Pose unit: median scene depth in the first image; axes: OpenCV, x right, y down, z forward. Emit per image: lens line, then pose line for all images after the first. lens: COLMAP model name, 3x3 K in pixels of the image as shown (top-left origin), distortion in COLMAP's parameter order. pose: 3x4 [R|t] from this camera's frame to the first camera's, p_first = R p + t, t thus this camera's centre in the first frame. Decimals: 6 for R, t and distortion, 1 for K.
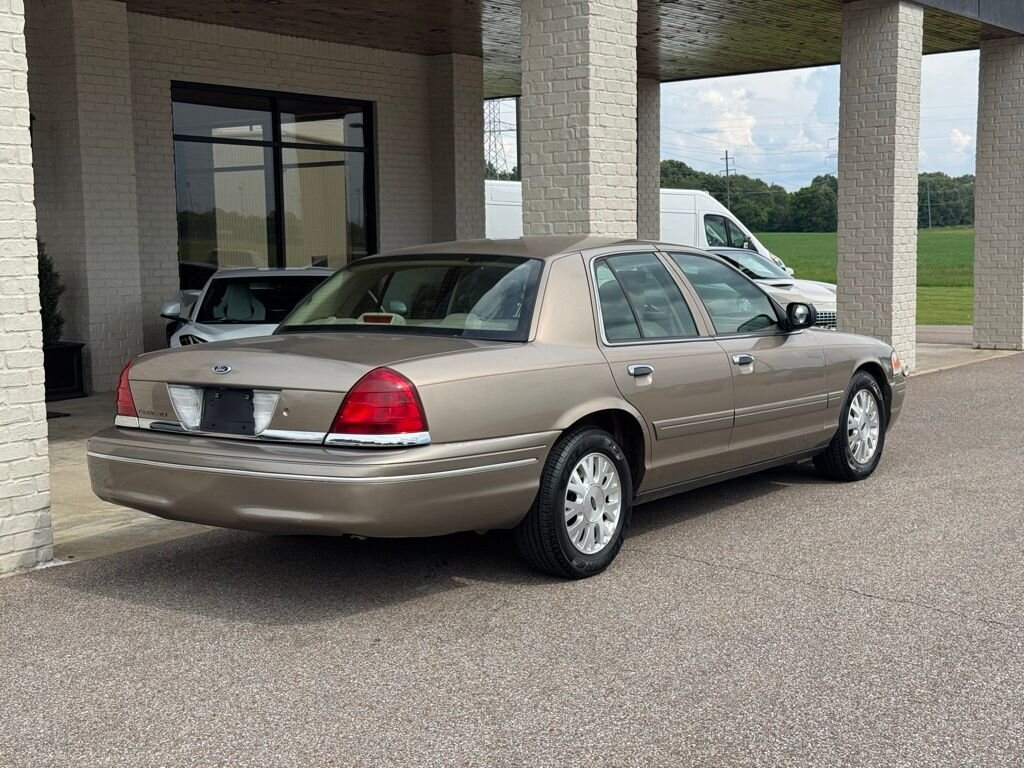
lens RADIAL K [[1431.9, 0, 518.5], [0, 1431.9, 387.3], [0, 0, 1]] dist [0.137809, 0.000000]
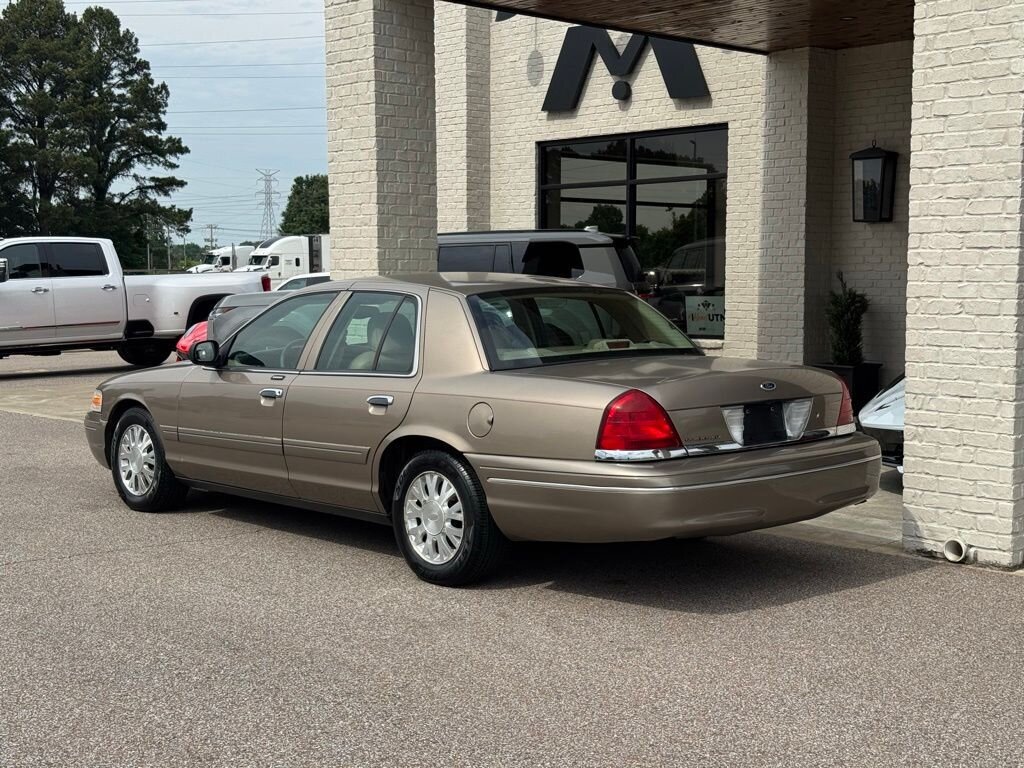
lens RADIAL K [[1431.9, 0, 507.9], [0, 1431.9, 382.5], [0, 0, 1]] dist [0.137809, 0.000000]
pose [[-0.167763, 0.092475, -0.981481, 0.818580], [-0.097218, 0.989186, 0.109818, -0.110248], [0.981022, 0.113841, -0.156958, 0.923951]]
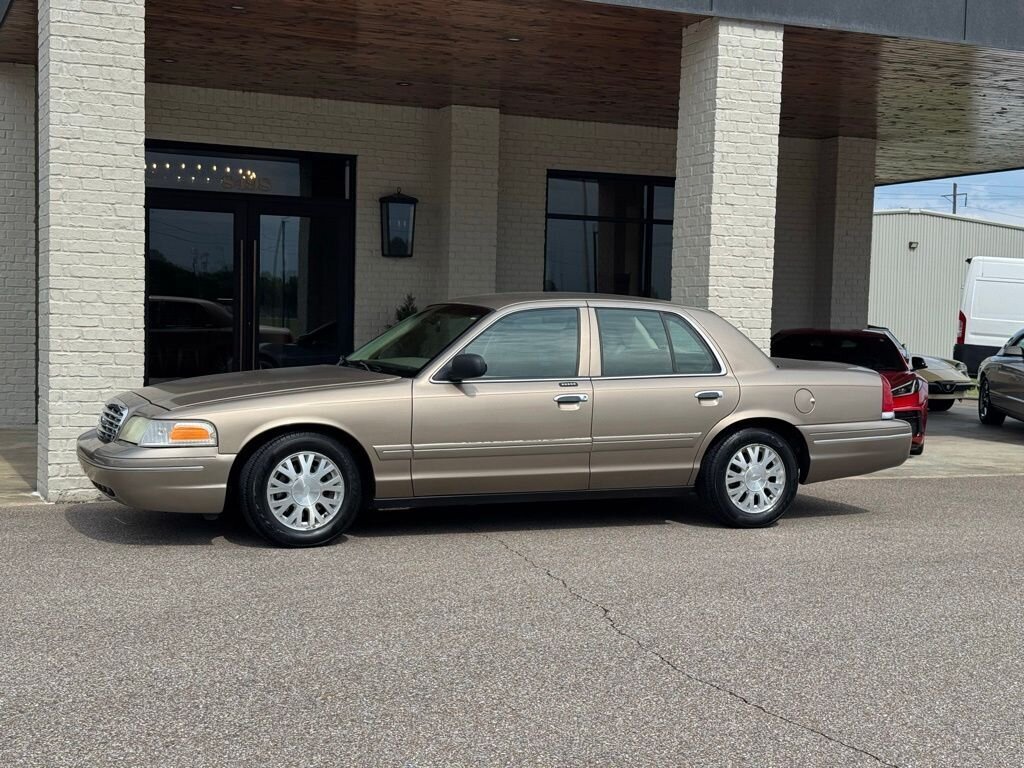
lens RADIAL K [[1431.9, 0, 514.4], [0, 1431.9, 388.8], [0, 0, 1]] dist [0.137809, 0.000000]
pose [[0.874187, 0.062470, -0.481555, 0.470909], [-0.087687, 0.995696, -0.030014, 0.013328], [0.477607, 0.068464, 0.875902, -0.071161]]
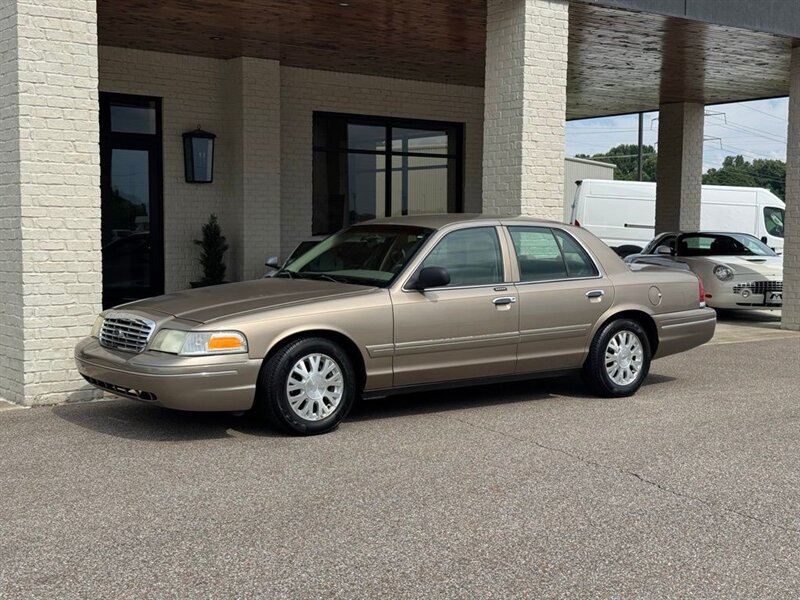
lens RADIAL K [[1118.7, 0, 404.1], [0, 1118.7, 302.5], [0, 0, 1]] dist [0.137809, 0.000000]
pose [[0.963238, 0.040546, -0.265571, 0.240523], [-0.049563, 0.998397, -0.027339, 0.018000], [0.264037, 0.039496, 0.963704, -0.117202]]
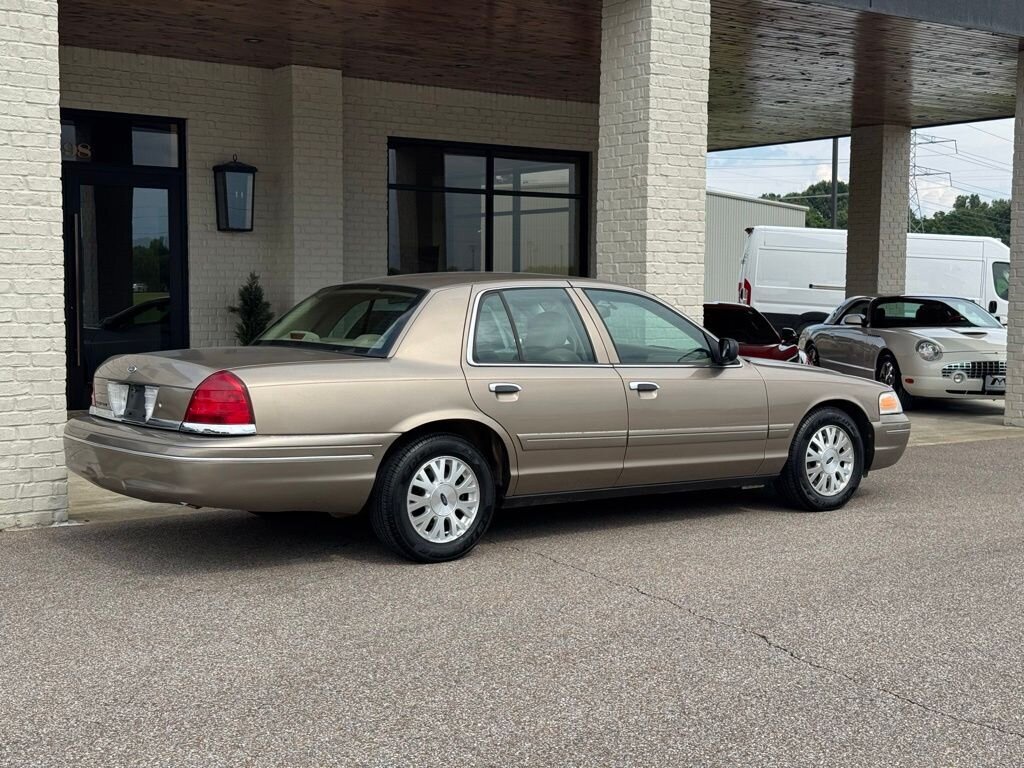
lens RADIAL K [[1431.9, 0, 514.8], [0, 1431.9, 387.6], [0, 0, 1]] dist [0.137809, 0.000000]
pose [[0.957825, 0.042522, -0.284188, 0.266740], [-0.051352, 0.998400, -0.023690, 0.009194], [0.282726, 0.037285, 0.958476, -0.062622]]
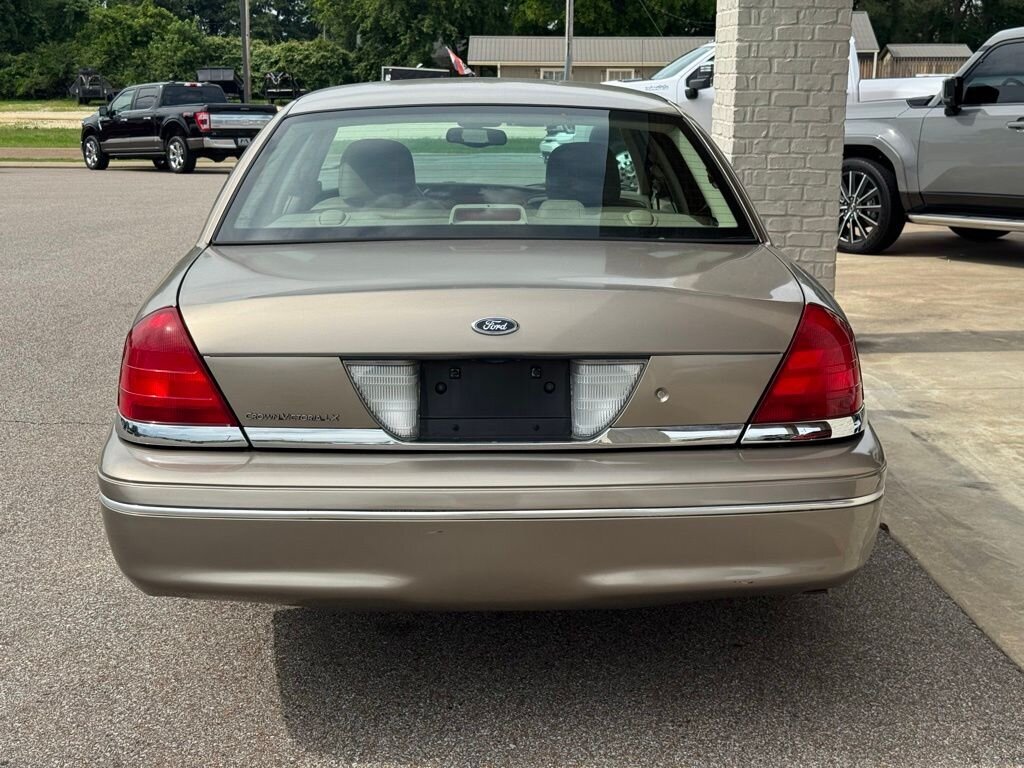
lens RADIAL K [[1431.9, 0, 501.6], [0, 1431.9, 380.6], [0, 0, 1]] dist [0.137809, 0.000000]
pose [[-0.766940, 0.145600, -0.624982, 0.368011], [-0.058662, 0.953935, 0.294221, -0.128106], [0.639031, 0.262313, -0.723071, 1.158521]]
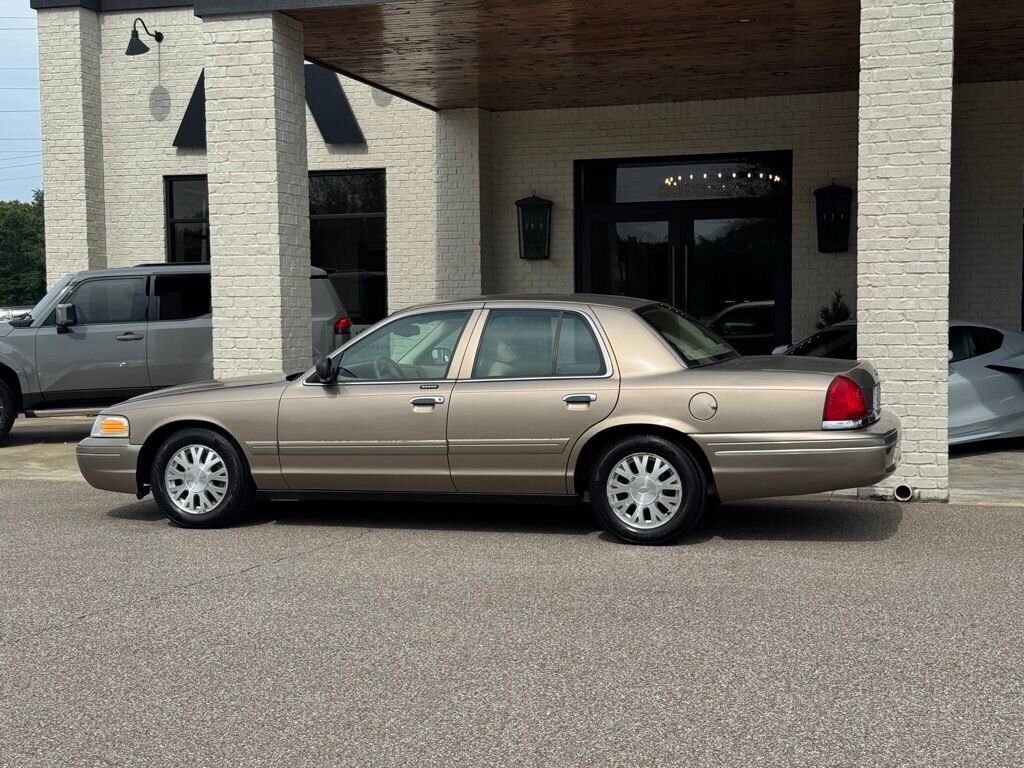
lens RADIAL K [[1431.9, 0, 514.9], [0, 1431.9, 387.3], [0, 0, 1]] dist [0.137809, 0.000000]
pose [[0.352180, 0.064056, -0.933738, 0.906801], [-0.090709, 0.995295, 0.034066, -0.050815], [0.931526, 0.072701, 0.356333, 0.427832]]
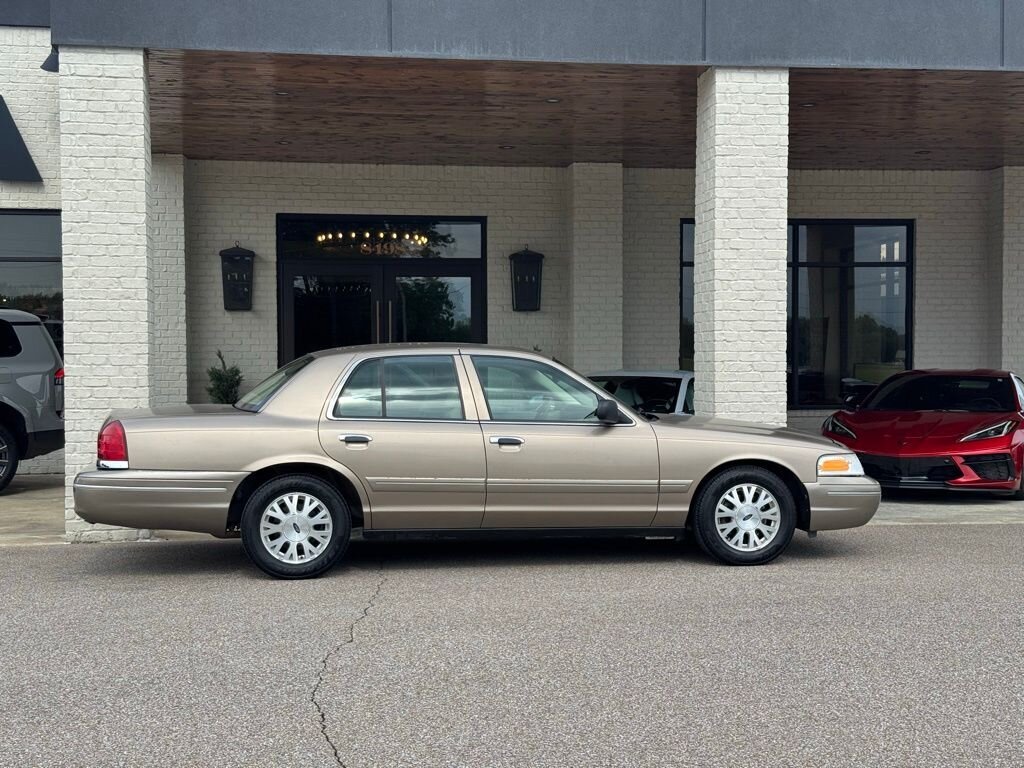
lens RADIAL K [[1431.9, 0, 517.2], [0, 1431.9, 395.2], [0, 0, 1]] dist [0.137809, 0.000000]
pose [[0.717480, 0.030049, -0.695930, 0.738467], [-0.079057, 0.996127, -0.038494, -0.008058], [0.692078, 0.082636, 0.717077, 0.070659]]
